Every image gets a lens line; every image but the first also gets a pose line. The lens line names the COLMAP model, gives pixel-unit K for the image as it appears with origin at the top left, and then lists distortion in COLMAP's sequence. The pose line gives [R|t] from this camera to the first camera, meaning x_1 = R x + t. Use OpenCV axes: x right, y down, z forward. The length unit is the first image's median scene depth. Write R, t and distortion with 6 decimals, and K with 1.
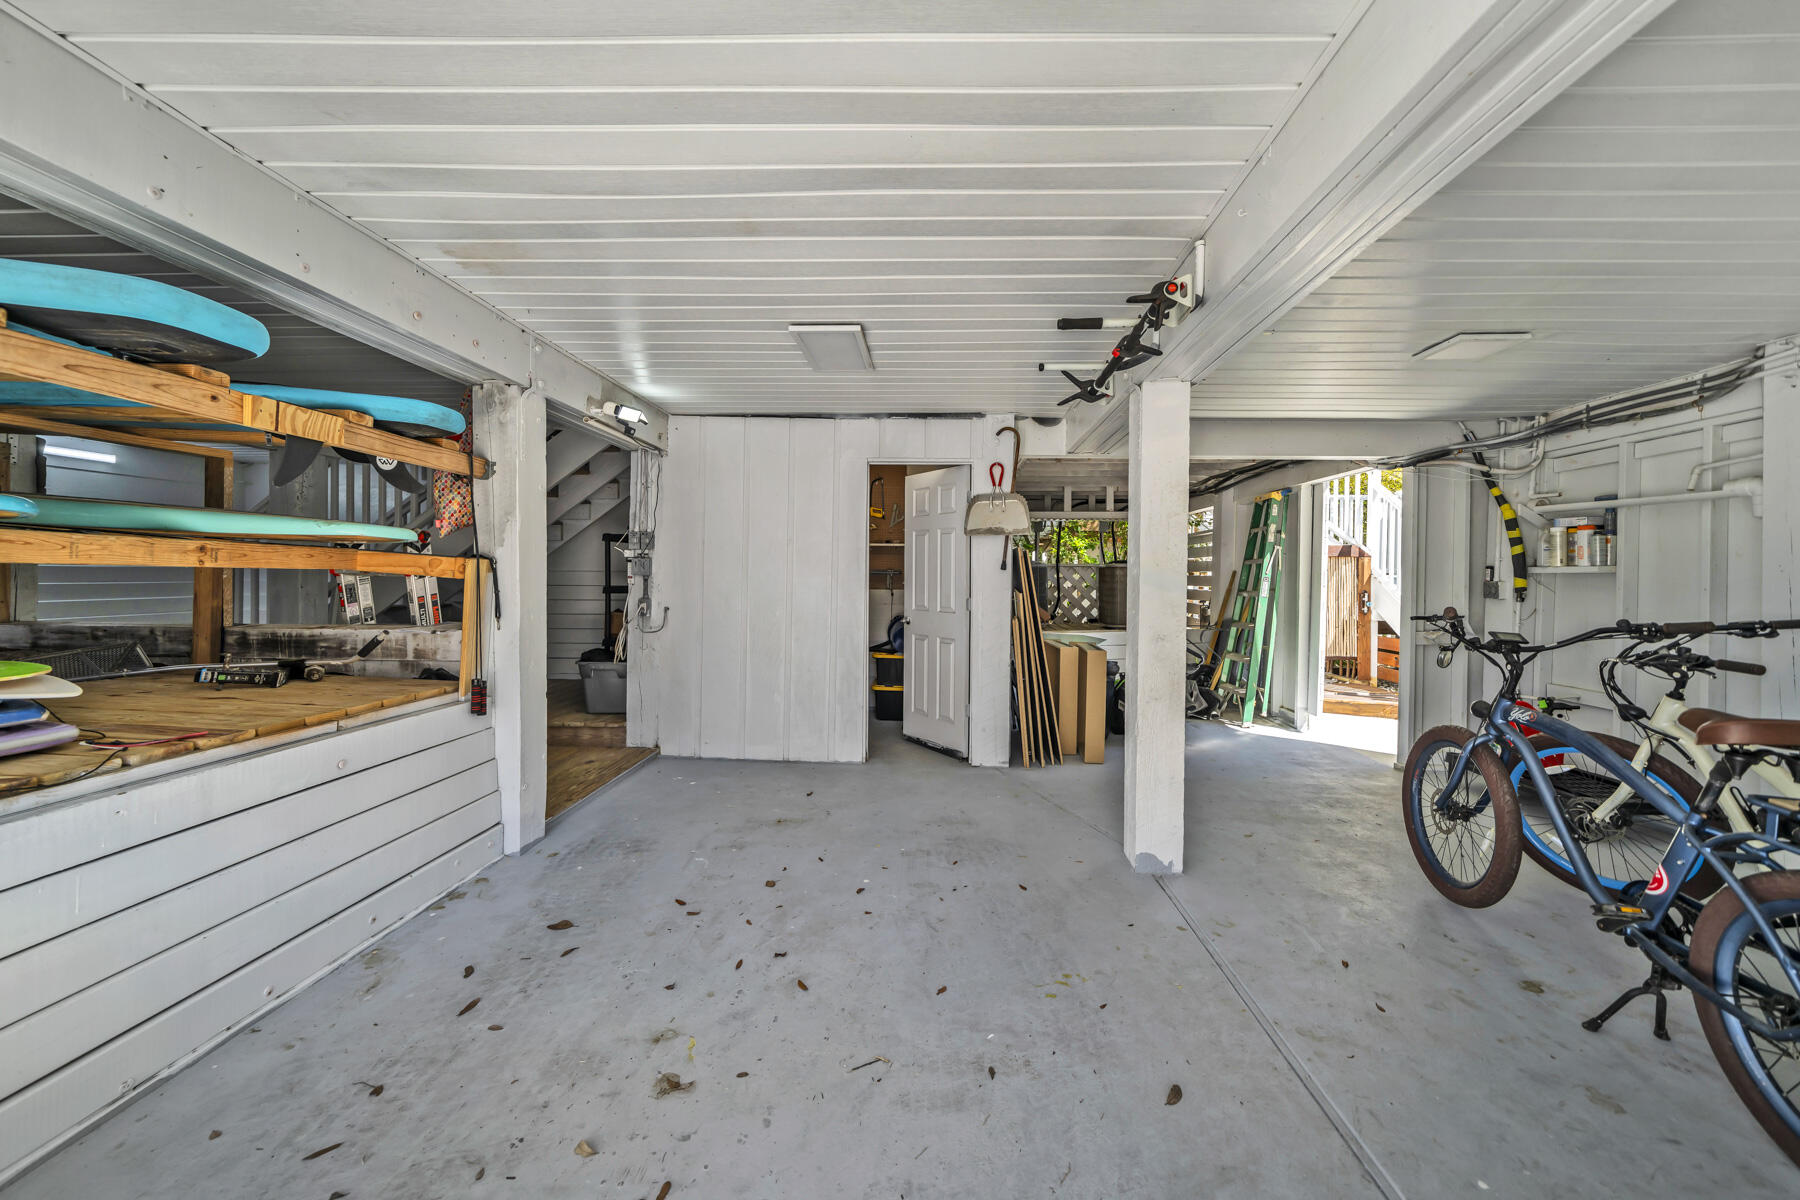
lens RADIAL K [[633.1, 0, 902.8], [0, 633.1, 580.3], [0, 0, 1]] dist [-0.002084, -0.000030]
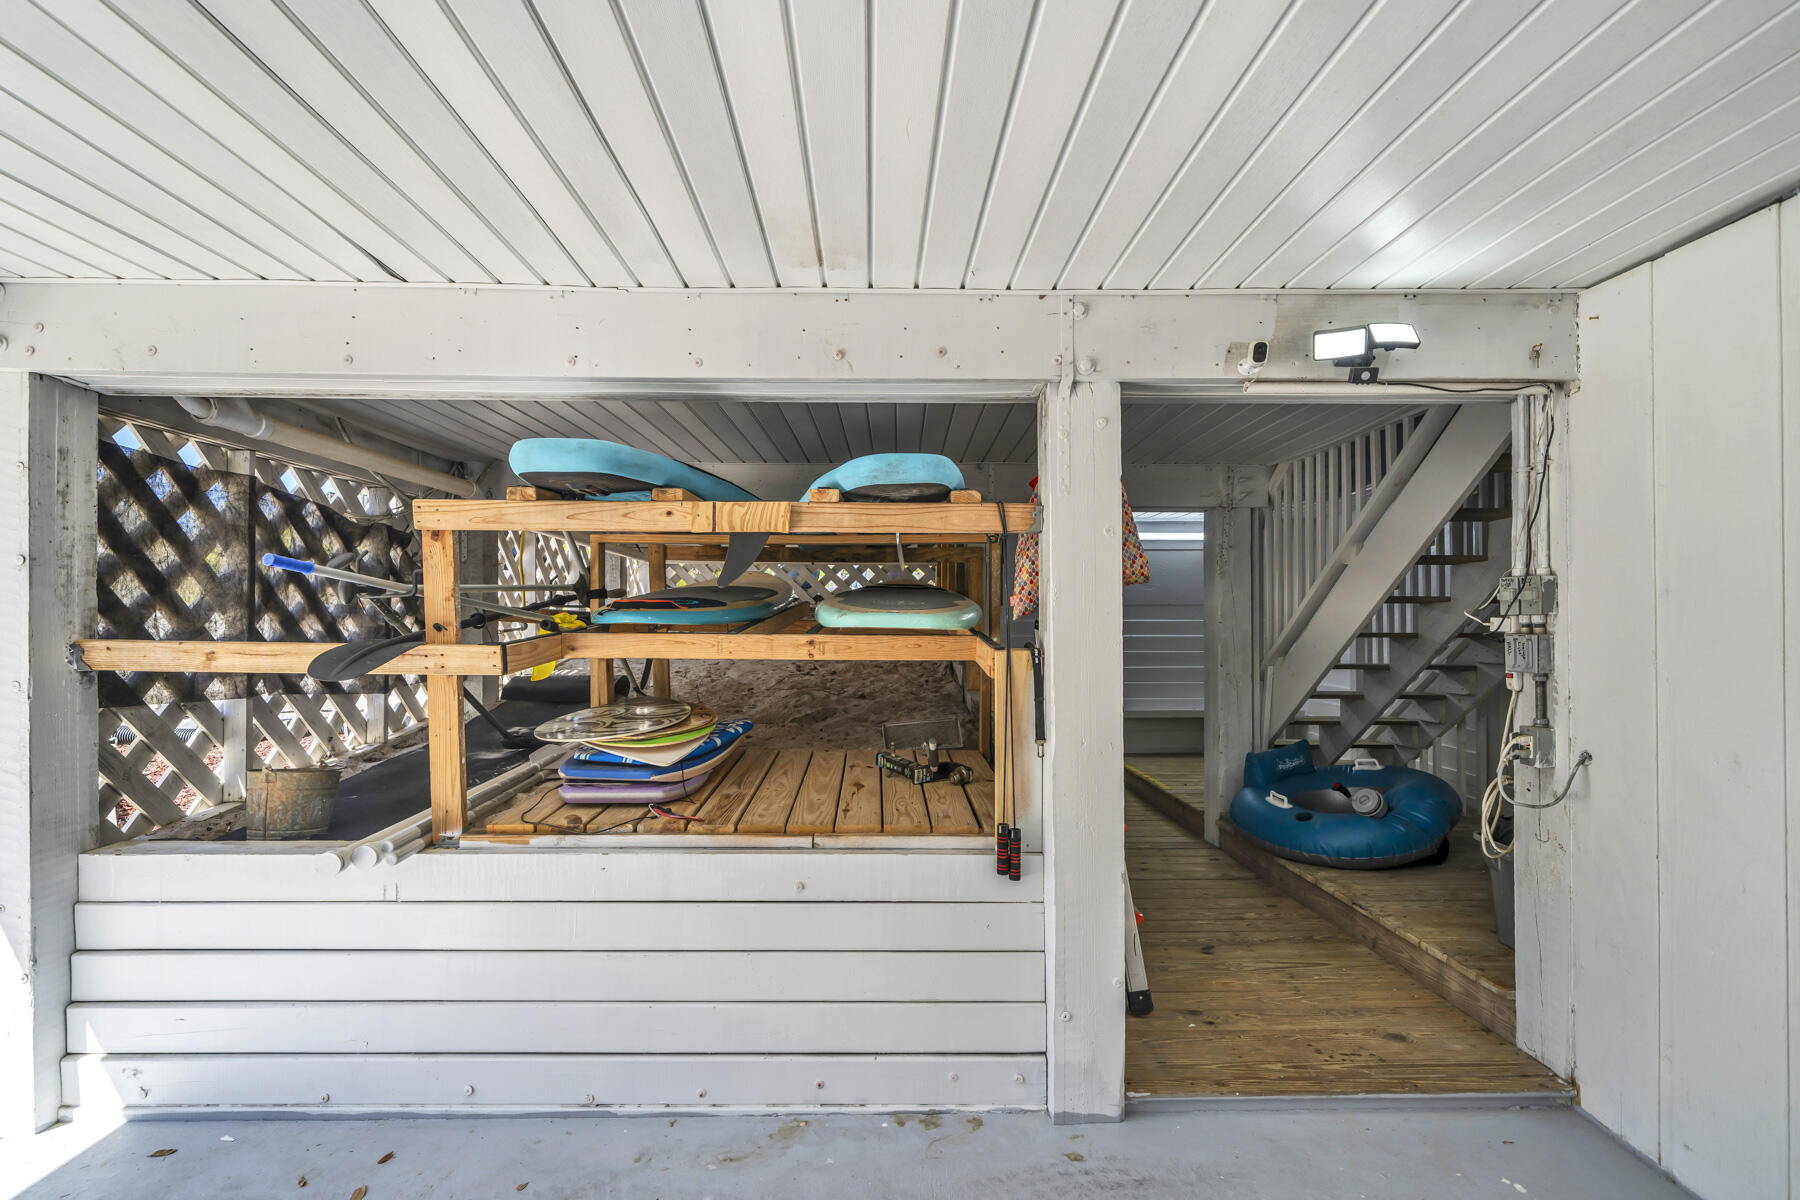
lens RADIAL K [[811.1, 0, 896.9], [0, 811.1, 609.3], [0, 0, 1]] dist [-0.000057, -0.000107]
pose [[0.058120, -0.027699, -0.997925, 0.238734], [-0.006306, 0.999585, -0.028112, -0.060163], [0.998290, 0.007927, 0.057921, 0.935623]]
